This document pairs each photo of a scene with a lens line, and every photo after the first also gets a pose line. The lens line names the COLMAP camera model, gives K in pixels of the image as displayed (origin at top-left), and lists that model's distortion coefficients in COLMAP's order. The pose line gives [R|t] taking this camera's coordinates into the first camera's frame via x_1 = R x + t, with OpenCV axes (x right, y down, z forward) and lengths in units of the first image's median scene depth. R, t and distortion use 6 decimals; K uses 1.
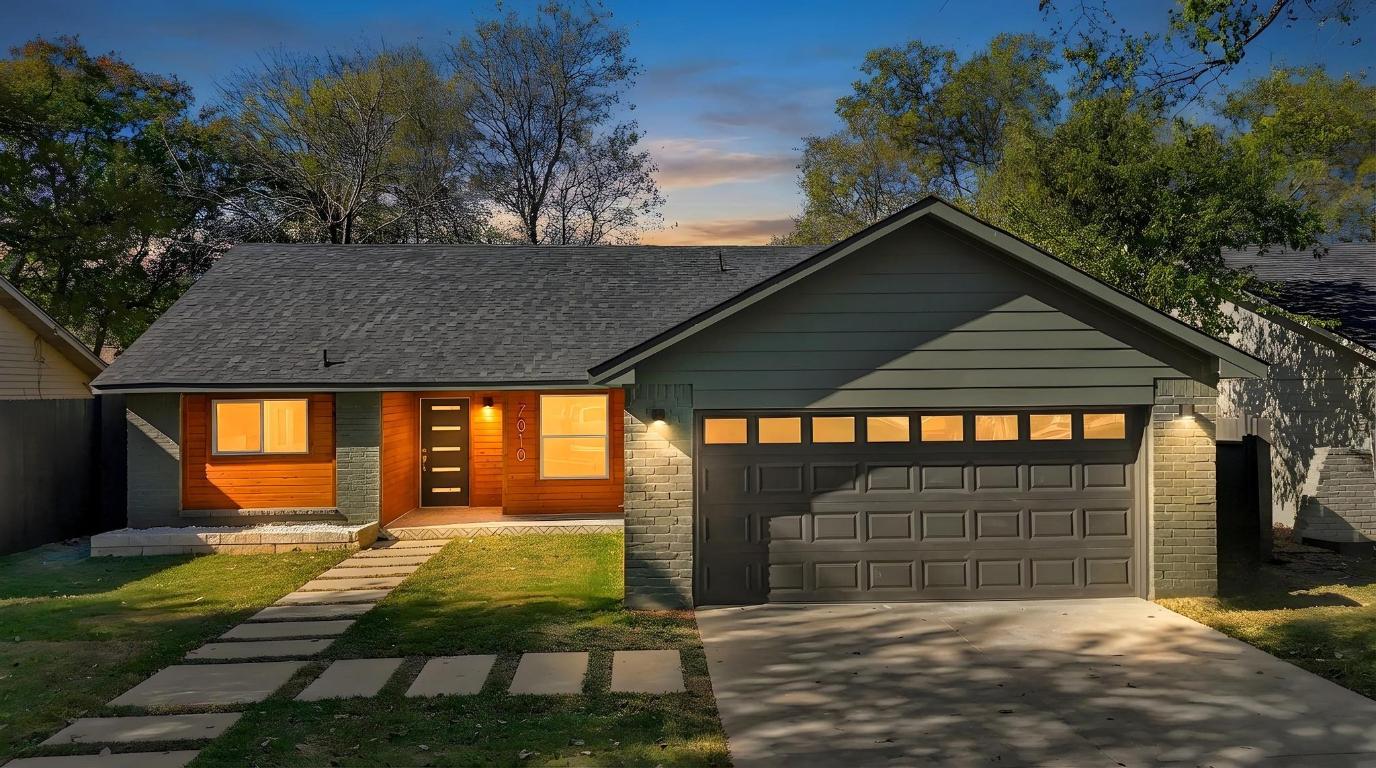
lens RADIAL K [[1030.4, 0, 687.3], [0, 1030.4, 378.0], [0, 0, 1]] dist [0.008556, 0.008398]
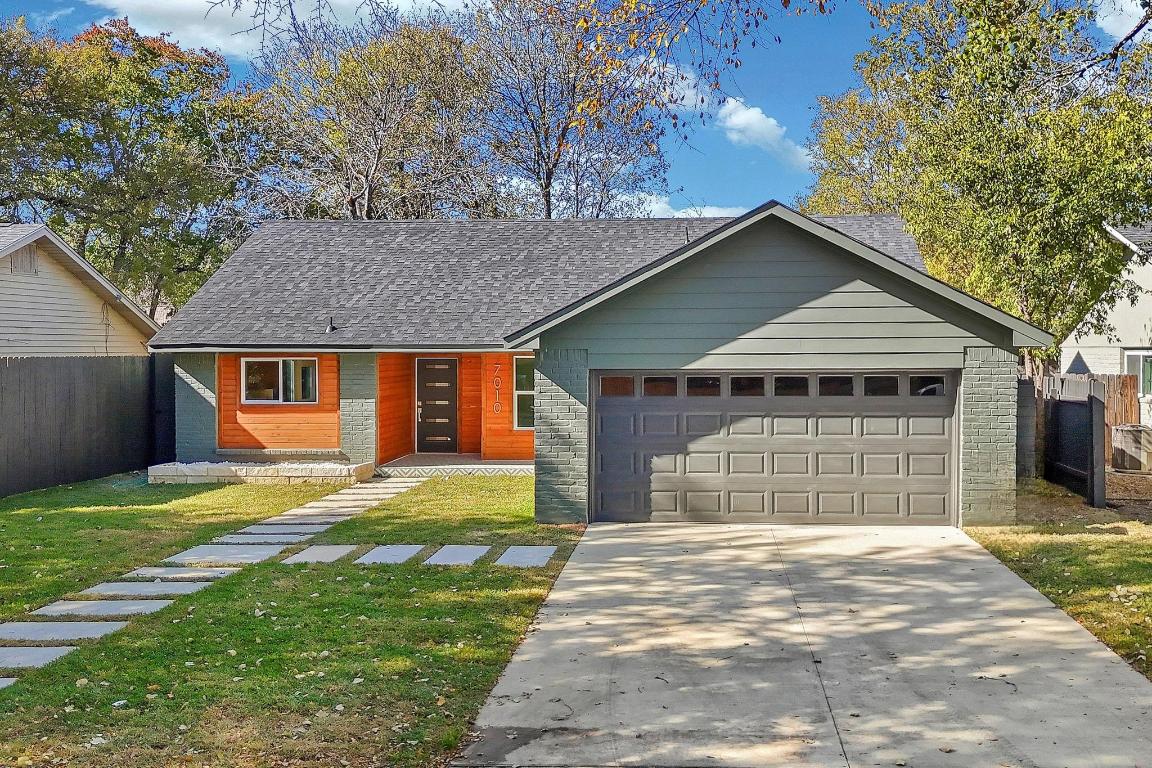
lens RADIAL K [[1004.3, 0, 576.0], [0, 1004.3, 384.0], [0, 0, 1]] dist [0.005454, -0.003781]
pose [[0.992709, 0.012304, -0.119907, 0.111514], [-0.007106, 0.999020, 0.043688, -0.003764], [0.120327, -0.042517, 0.991823, -0.190161]]
